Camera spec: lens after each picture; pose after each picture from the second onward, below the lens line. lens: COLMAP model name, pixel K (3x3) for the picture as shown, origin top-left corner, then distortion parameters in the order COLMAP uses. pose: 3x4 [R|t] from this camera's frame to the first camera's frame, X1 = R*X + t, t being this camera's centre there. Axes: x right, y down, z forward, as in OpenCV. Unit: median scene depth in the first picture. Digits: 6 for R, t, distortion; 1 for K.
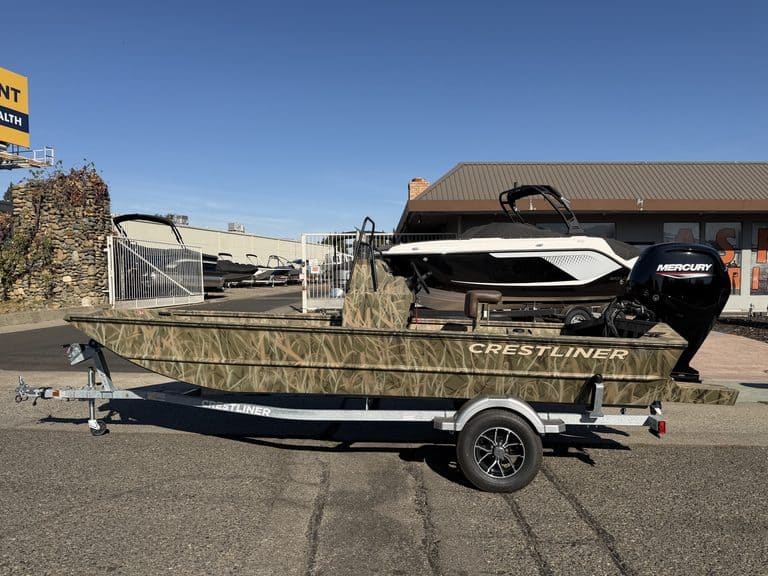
lens RADIAL K [[540.7, 0, 386.4], [0, 540.7, 285.7], [0, 0, 1]] dist [0.082554, -0.104418]
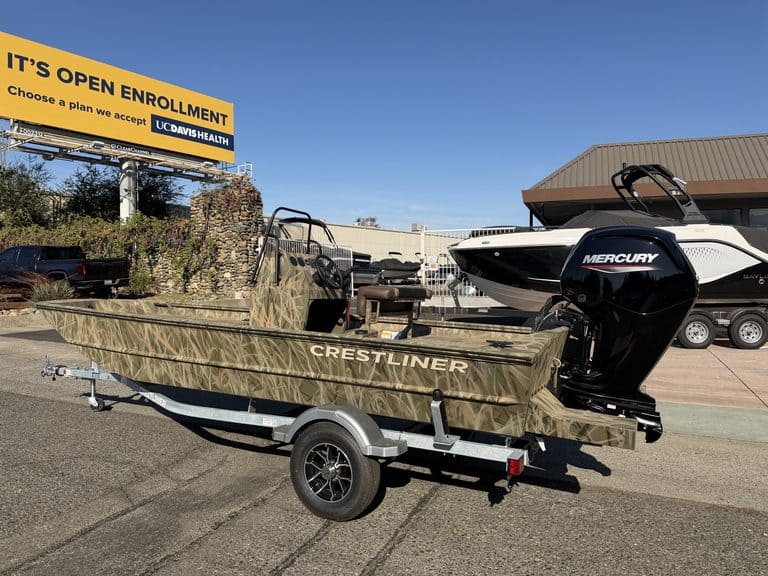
lens RADIAL K [[540.7, 0, 384.9], [0, 540.7, 279.0], [0, 0, 1]] dist [0.082554, -0.104418]
pose [[0.934325, 0.007694, -0.356340, 0.493355], [-0.011058, 0.999911, -0.007404, 0.003821], [0.356252, 0.010858, 0.934327, 0.182356]]
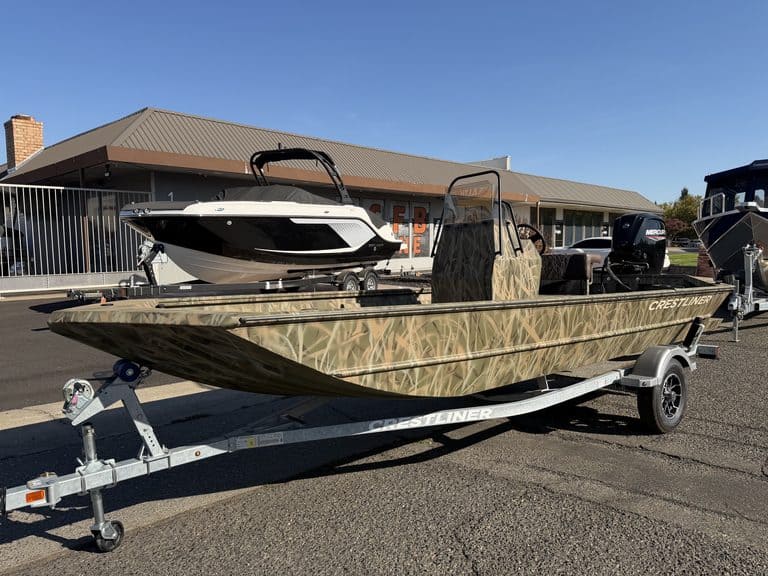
lens RADIAL K [[540.7, 0, 387.7], [0, 540.7, 280.8], [0, 0, 1]] dist [0.082554, -0.104418]
pose [[0.693442, -0.054493, 0.718448, -0.816312], [0.021376, 0.998253, 0.055083, -0.003009], [-0.720195, -0.022839, 0.693396, 0.534032]]
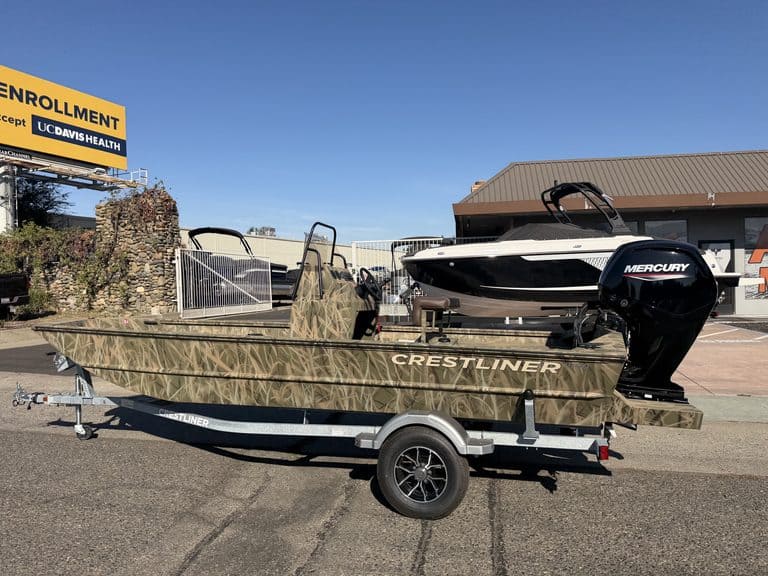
lens RADIAL K [[540.7, 0, 385.7], [0, 540.7, 277.6], [0, 0, 1]] dist [0.082554, -0.104418]
pose [[0.986302, -0.017296, -0.164038, 0.252372], [0.012948, 0.999537, -0.027540, 0.000465], [0.164438, 0.025039, 0.986070, 0.066790]]
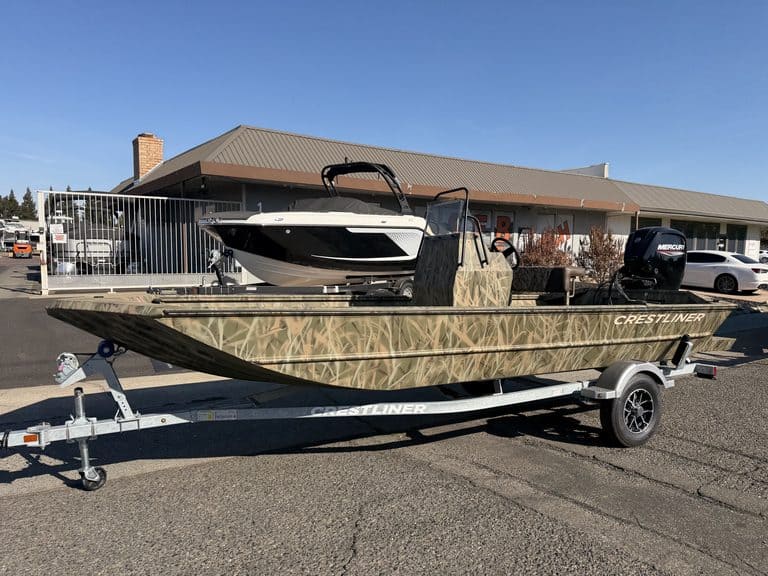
lens RADIAL K [[540.7, 0, 387.5], [0, 540.7, 286.4], [0, 0, 1]] dist [0.082554, -0.104418]
pose [[0.822043, -0.026189, 0.568822, -0.703611], [-0.002184, 0.998789, 0.049142, -0.003553], [-0.569421, -0.041639, 0.820991, 0.314171]]
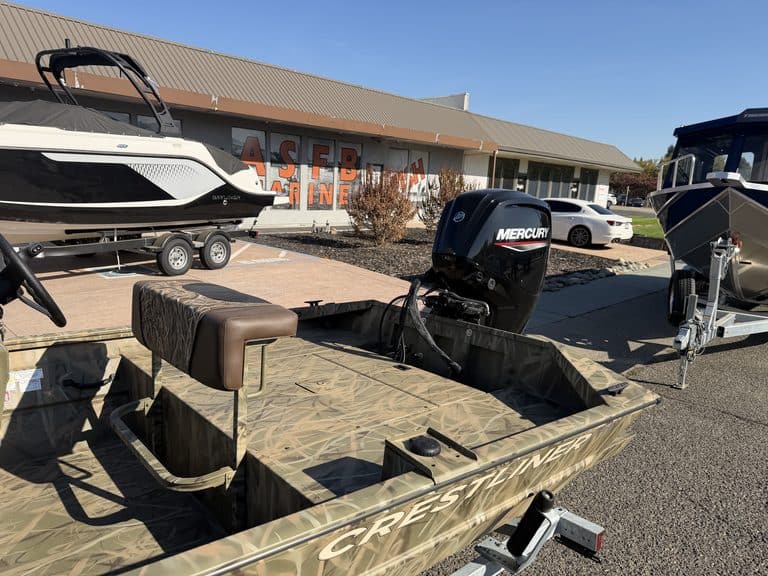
lens RADIAL K [[540.7, 0, 379.9], [0, 540.7, 289.5], [0, 0, 1]] dist [0.082554, -0.104418]
pose [[0.680327, -0.104123, 0.725475, -0.024882], [-0.036266, 0.983862, 0.175218, -0.070318], [-0.732011, -0.145516, 0.665572, 0.674764]]
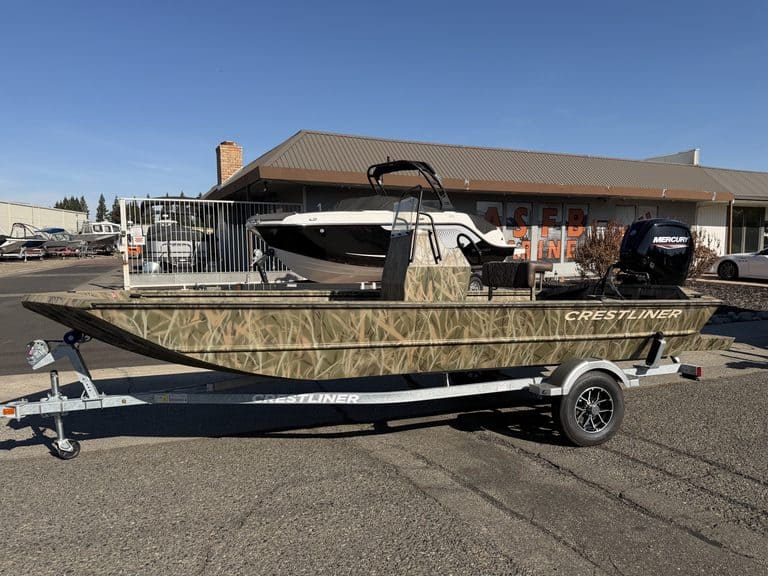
lens RADIAL K [[540.7, 0, 387.1], [0, 540.7, 287.7], [0, 0, 1]] dist [0.082554, -0.104418]
pose [[0.908092, -0.032223, 0.417529, -0.507448], [0.009561, 0.998371, 0.056254, -0.001770], [-0.418662, -0.047092, 0.906920, 0.162119]]
